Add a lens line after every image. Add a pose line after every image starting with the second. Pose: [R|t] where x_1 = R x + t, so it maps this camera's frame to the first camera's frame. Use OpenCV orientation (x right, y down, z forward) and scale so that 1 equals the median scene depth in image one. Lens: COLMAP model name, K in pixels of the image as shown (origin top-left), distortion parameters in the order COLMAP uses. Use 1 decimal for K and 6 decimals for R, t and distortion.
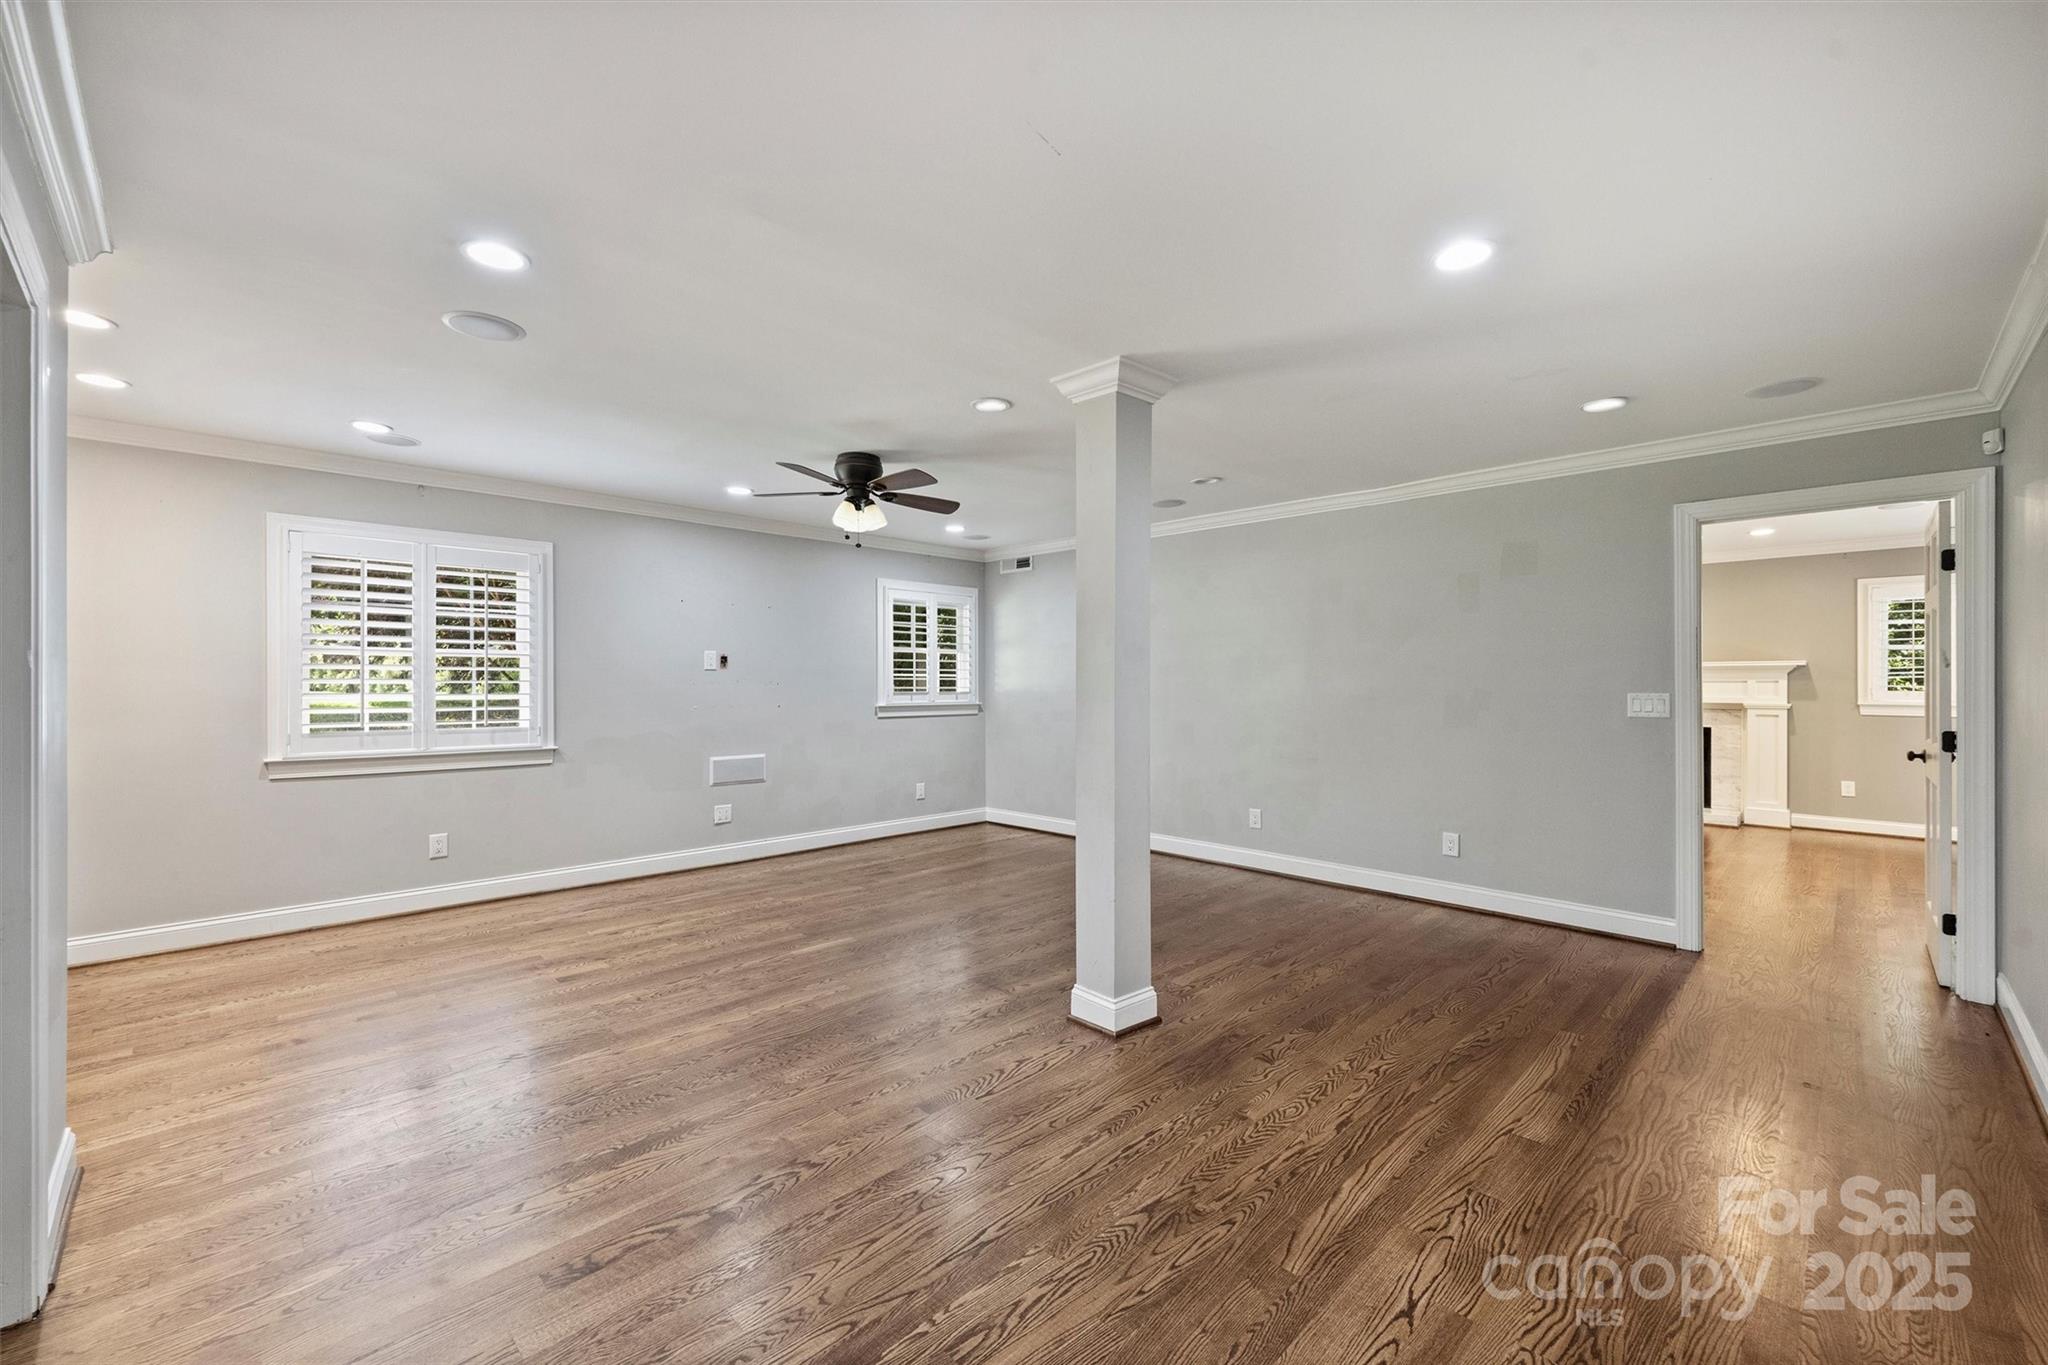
lens RADIAL K [[826.4, 0, 1021.1], [0, 826.4, 688.1], [0, 0, 1]] dist [-0.000357, 0.000092]
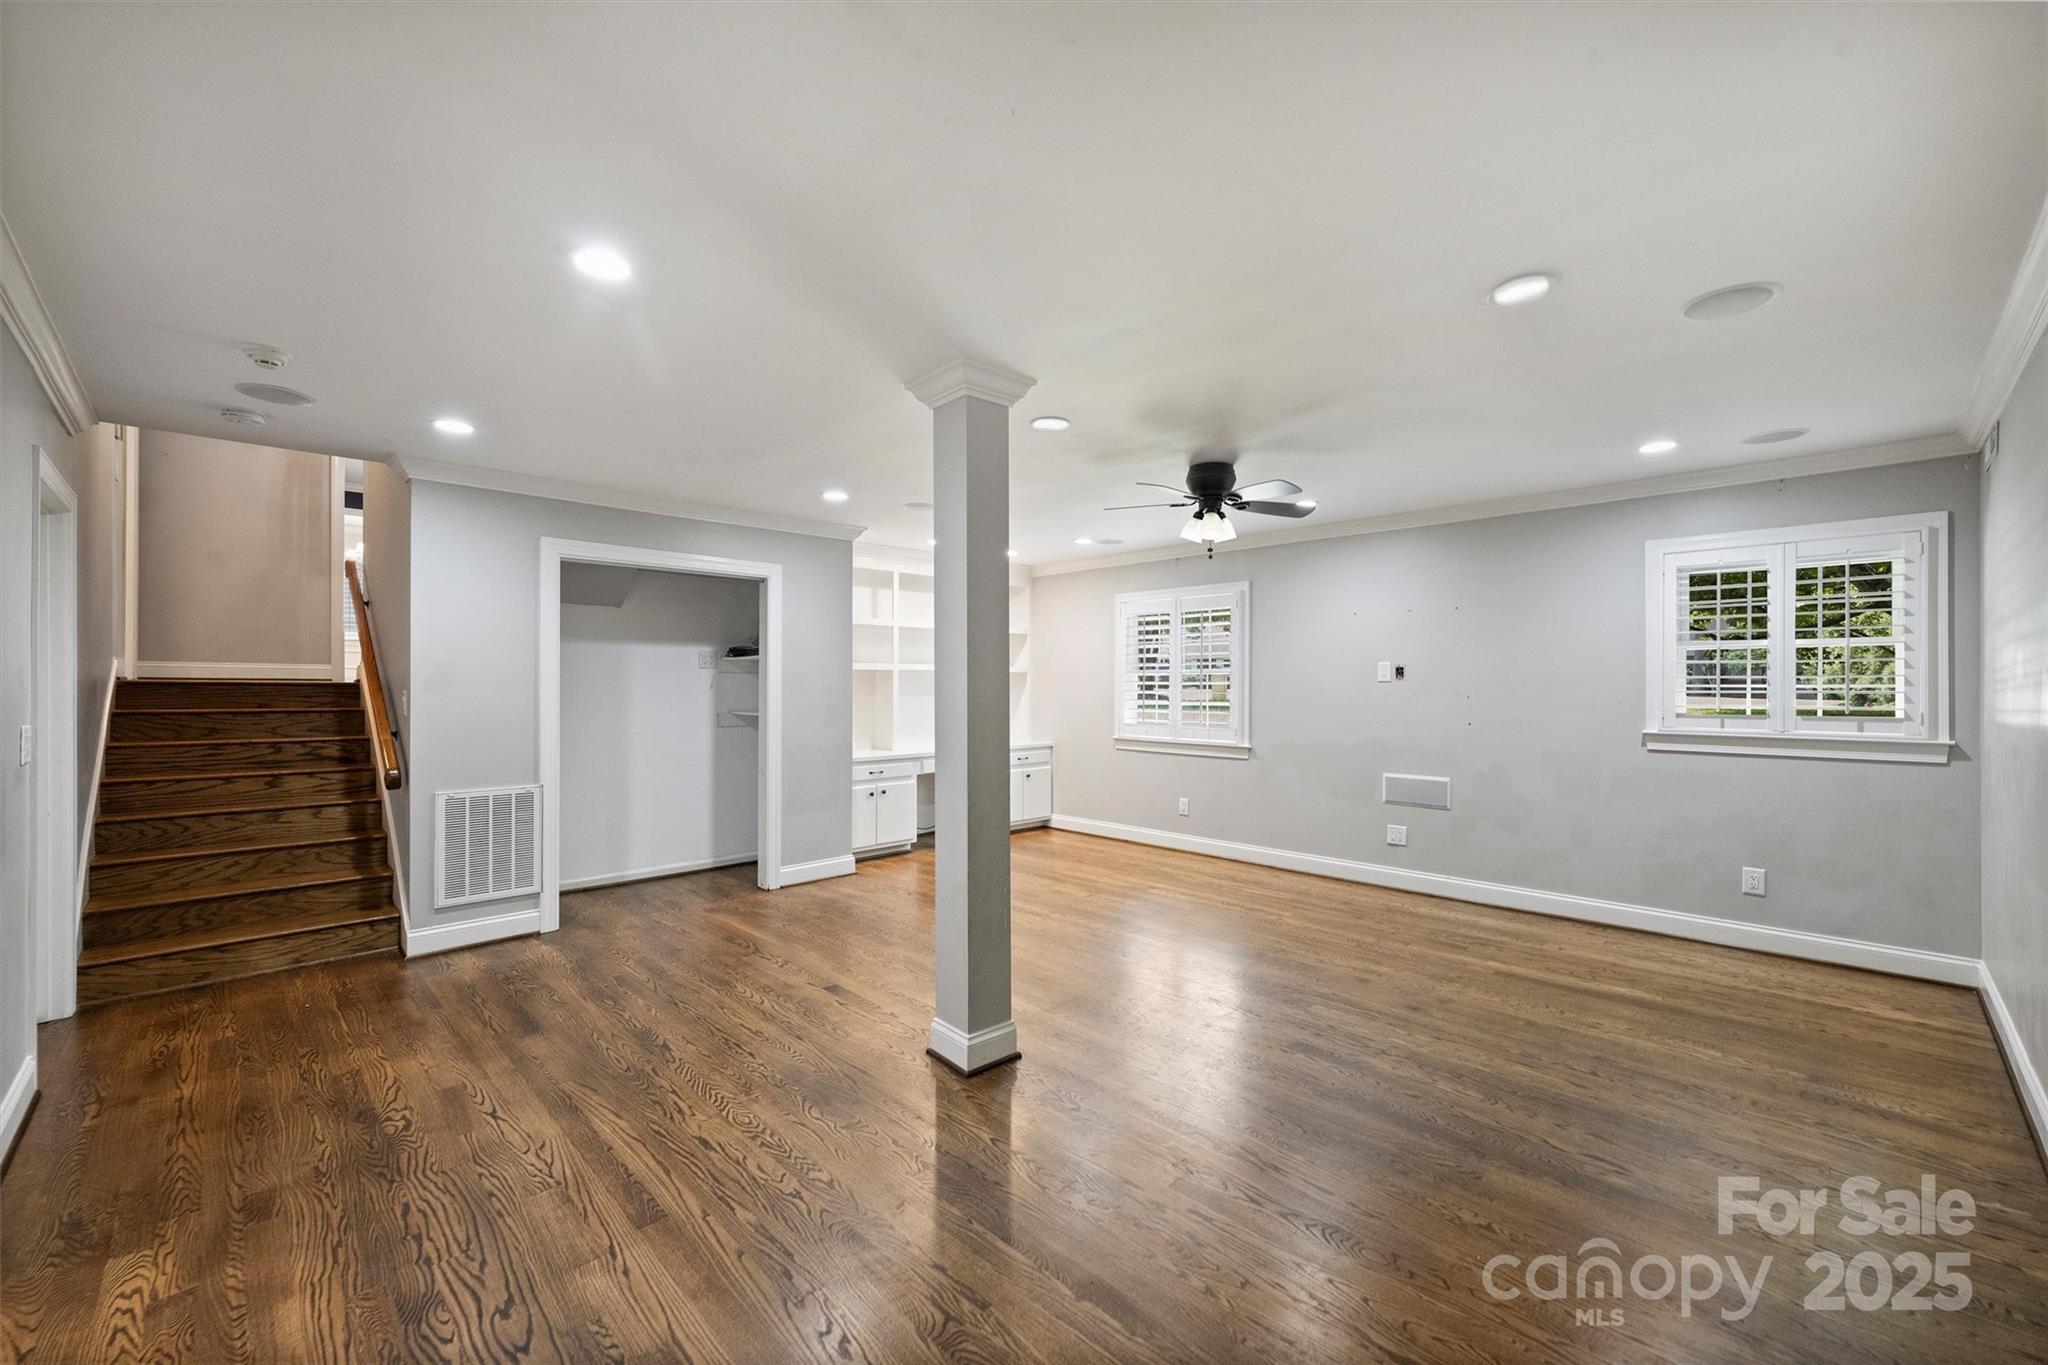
lens RADIAL K [[828.7, 0, 1024.0], [0, 828.7, 682.5], [0, 0, 1]] dist [-0.001683, -0.000244]
pose [[-0.010294, -0.004918, -0.999935, 0.677641], [-0.010626, 0.999932, -0.004809, -0.013834], [0.999891, 0.010576, -0.010345, 0.678080]]
